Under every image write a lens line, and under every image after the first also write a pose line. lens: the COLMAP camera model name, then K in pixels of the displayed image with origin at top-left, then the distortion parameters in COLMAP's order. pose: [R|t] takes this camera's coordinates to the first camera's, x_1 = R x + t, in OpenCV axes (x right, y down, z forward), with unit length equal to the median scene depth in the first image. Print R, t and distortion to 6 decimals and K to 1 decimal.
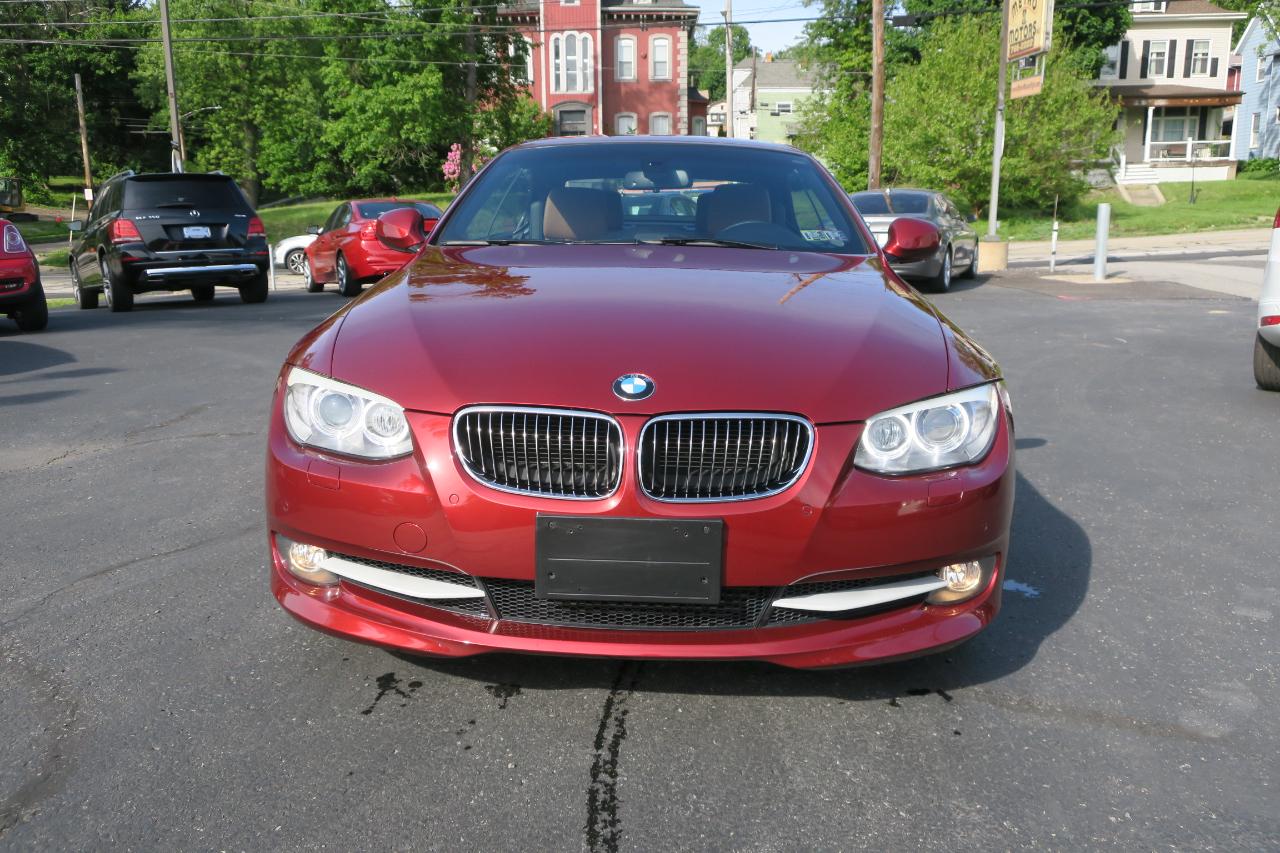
lens RADIAL K [[991.0, 0, 647.5], [0, 991.0, 432.6], [0, 0, 1]] dist [-0.005070, 0.006641]
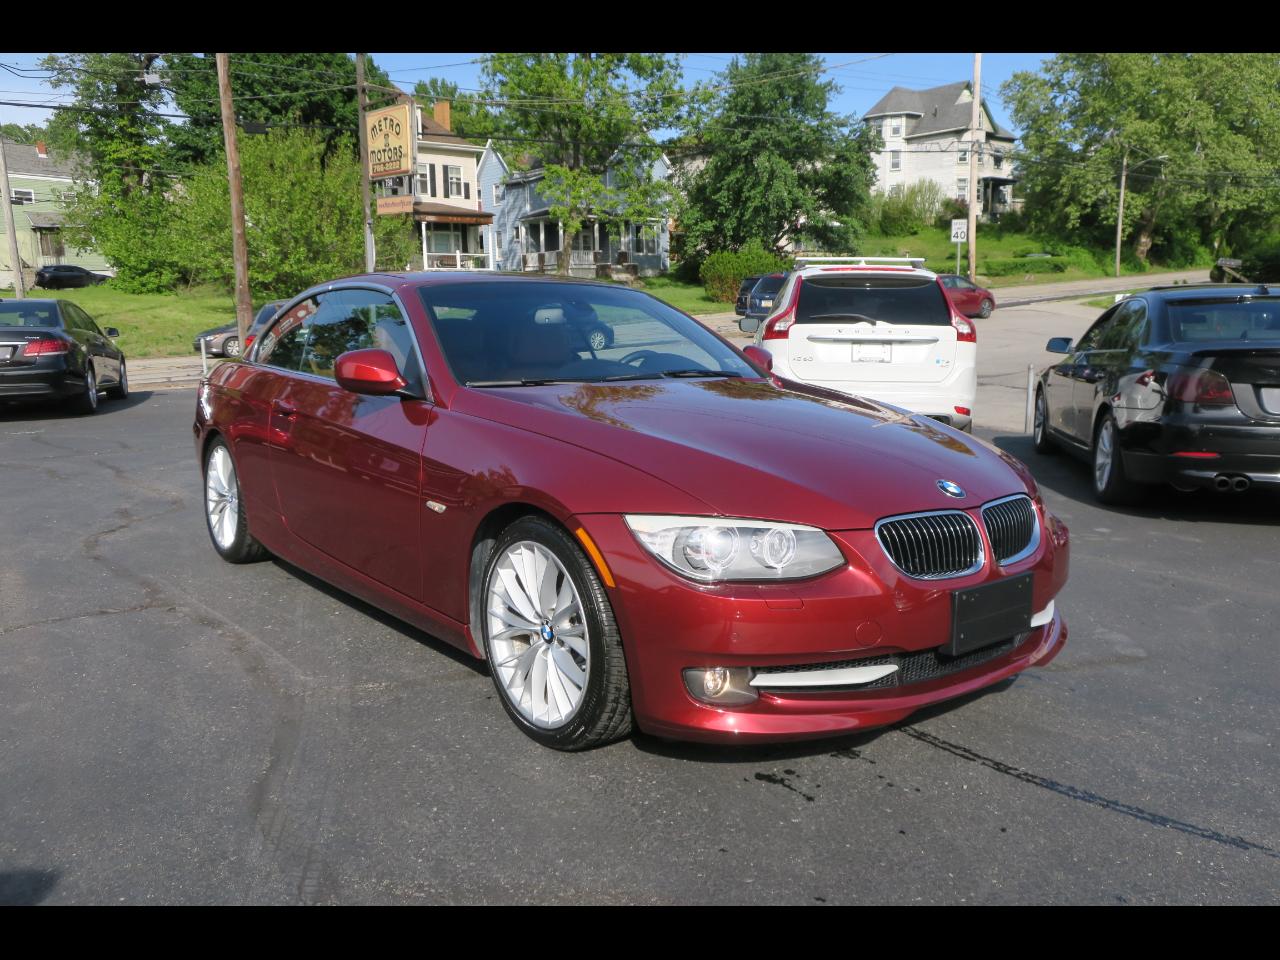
lens RADIAL K [[985.6, 0, 646.8], [0, 985.6, 491.2], [0, 0, 1]] dist [-0.000067, -0.008736]
pose [[0.759848, -0.114214, 0.639989, -0.046683], [0.139517, 0.990158, 0.011061, -0.004586], [-0.634954, 0.080885, 0.768304, 0.008962]]
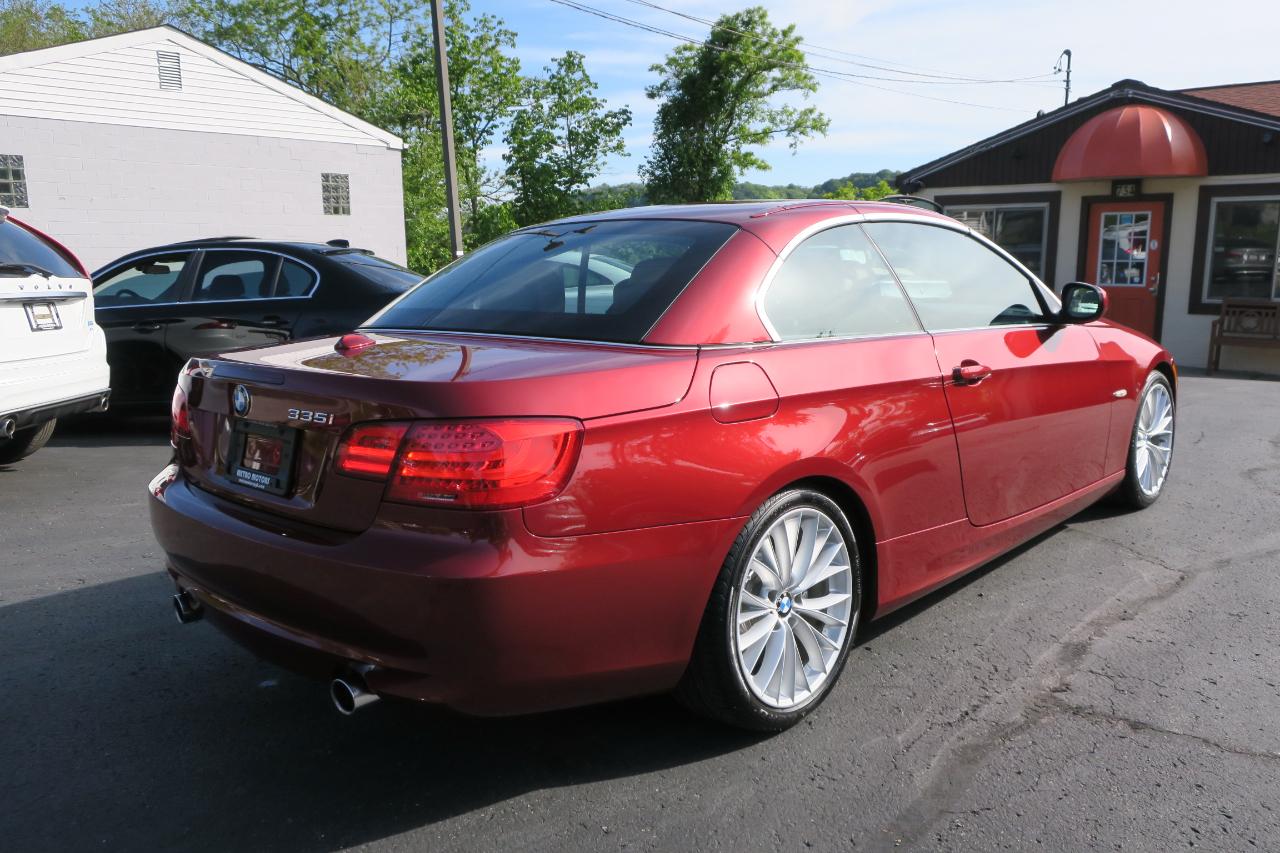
lens RADIAL K [[991.0, 0, 638.6], [0, 991.0, 423.6], [0, 0, 1]] dist [-0.005070, 0.006641]
pose [[-0.763221, -0.095848, 0.638989, -0.041276], [0.141064, 0.940364, 0.309543, -0.034164], [-0.630551, 0.326389, -0.704184, 0.147887]]
